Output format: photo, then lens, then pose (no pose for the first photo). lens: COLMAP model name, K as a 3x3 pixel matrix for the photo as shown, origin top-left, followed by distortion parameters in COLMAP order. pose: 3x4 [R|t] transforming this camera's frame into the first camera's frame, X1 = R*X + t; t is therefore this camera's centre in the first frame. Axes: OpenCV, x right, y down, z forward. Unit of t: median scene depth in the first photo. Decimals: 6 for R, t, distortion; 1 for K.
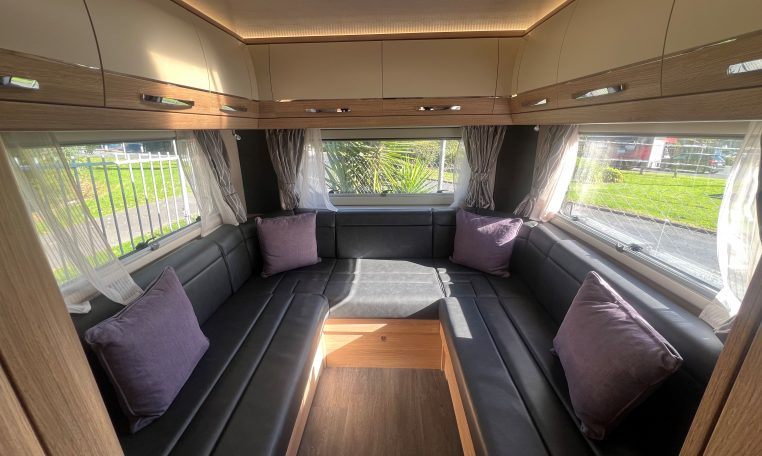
lens RADIAL K [[304.1, 0, 379.4], [0, 304.1, 232.0], [0, 0, 1]] dist [0.000081, 0.000076]
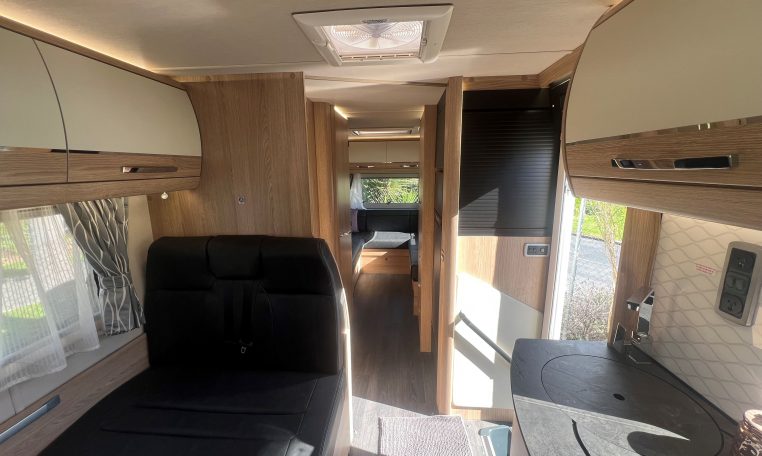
lens RADIAL K [[304.1, 0, 378.2], [0, 304.1, 226.6], [0, 0, 1]] dist [0.000081, 0.000076]
pose [[0.998735, 0.005884, -0.049937, 0.057451], [-0.012535, 0.990909, -0.133951, 0.351549], [0.048695, 0.134408, 0.989729, -1.175617]]
